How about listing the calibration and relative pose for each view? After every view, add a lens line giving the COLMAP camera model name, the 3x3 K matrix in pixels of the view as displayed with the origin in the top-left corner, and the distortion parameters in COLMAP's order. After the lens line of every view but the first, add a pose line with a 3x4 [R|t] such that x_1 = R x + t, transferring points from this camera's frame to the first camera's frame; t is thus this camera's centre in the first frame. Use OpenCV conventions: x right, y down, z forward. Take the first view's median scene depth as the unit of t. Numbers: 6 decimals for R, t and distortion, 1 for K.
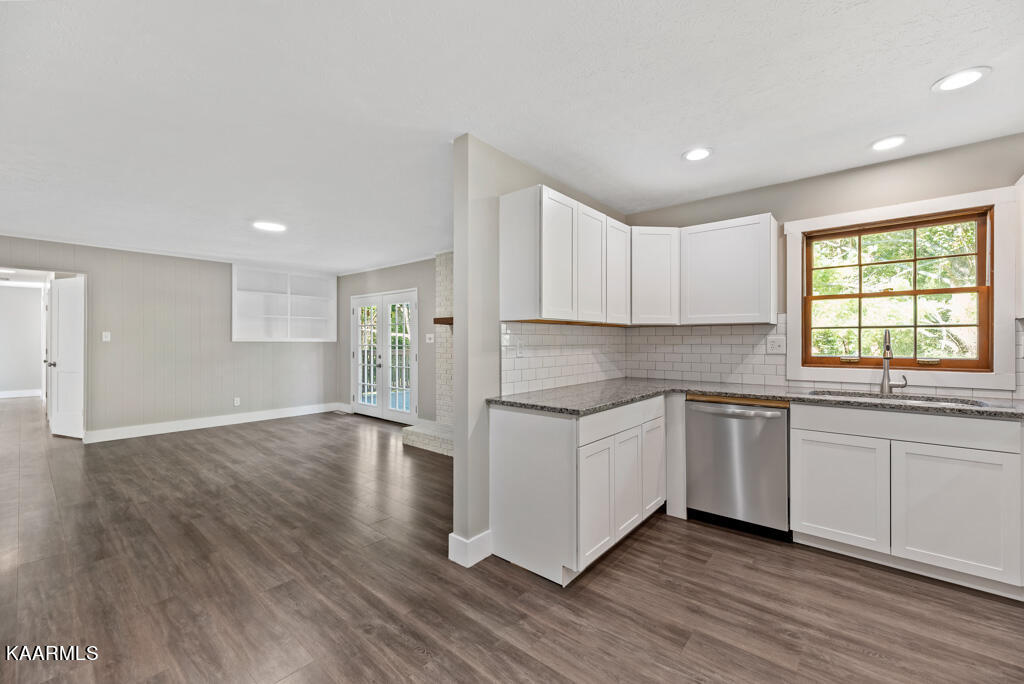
lens RADIAL K [[421.9, 0, 520.9], [0, 421.9, 341.2], [0, 0, 1]] dist [-0.007047, 0.001439]
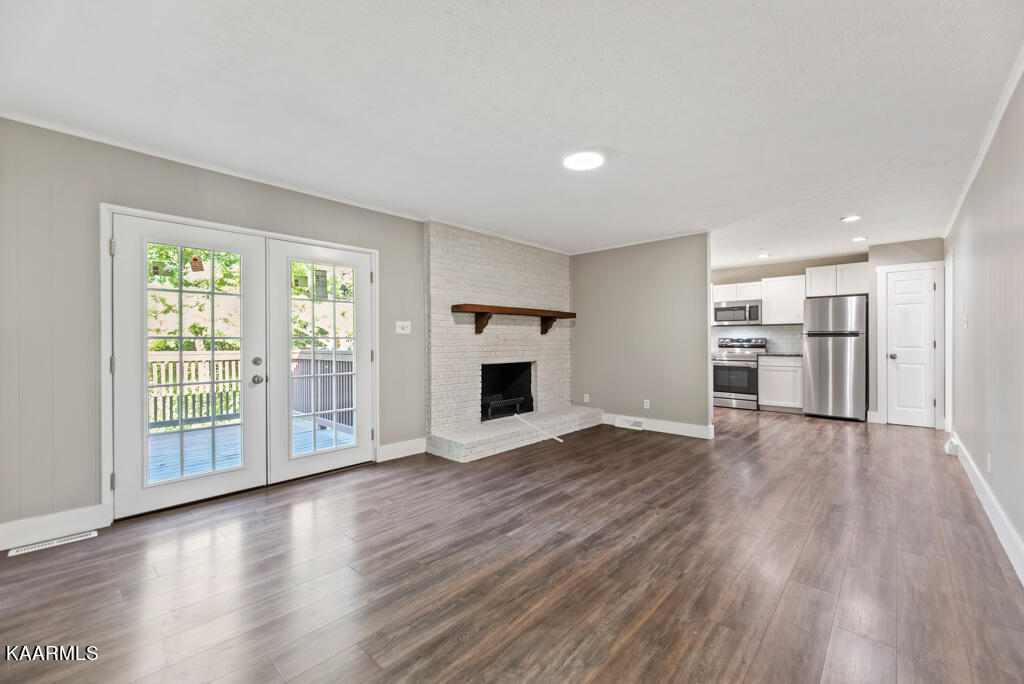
lens RADIAL K [[421.9, 0, 520.4], [0, 421.9, 338.8], [0, 0, 1]] dist [-0.007047, 0.001439]
pose [[0.032431, 0.003070, 0.999469, -1.040846], [0.008133, 0.999961, -0.003335, 0.018923], [-0.999441, 0.008237, 0.032405, 0.867912]]
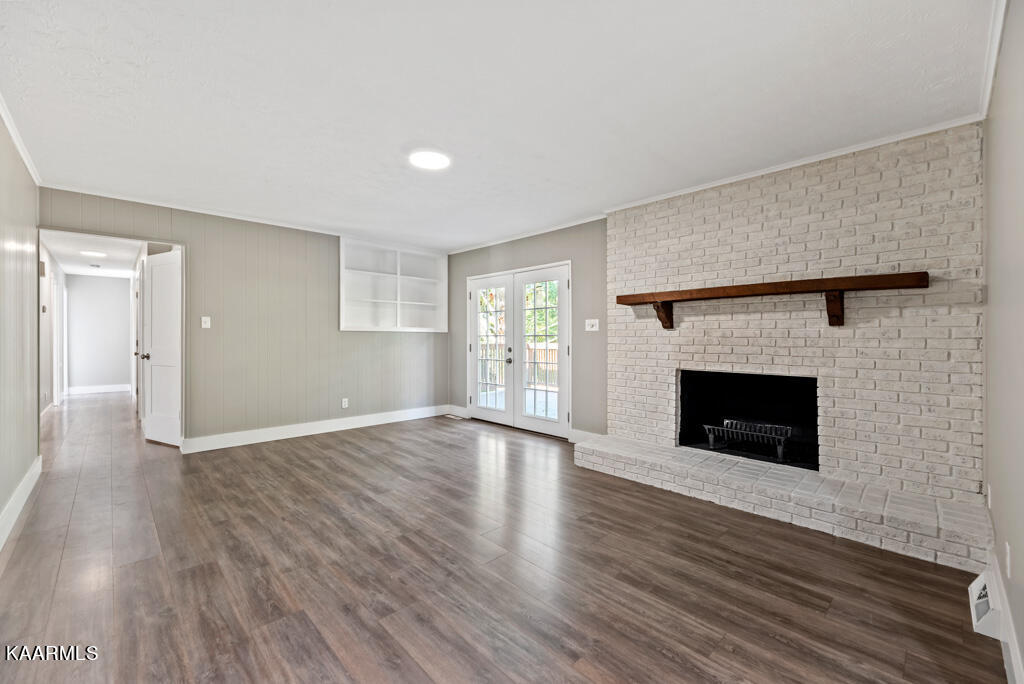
lens RADIAL K [[421.9, 0, 515.6], [0, 421.9, 341.3], [0, 0, 1]] dist [-0.007047, 0.001439]
pose [[0.994453, 0.001435, -0.105168, -0.305293], [-0.000937, 0.999988, 0.004781, 0.021168], [0.105174, -0.004656, 0.994443, 0.251775]]
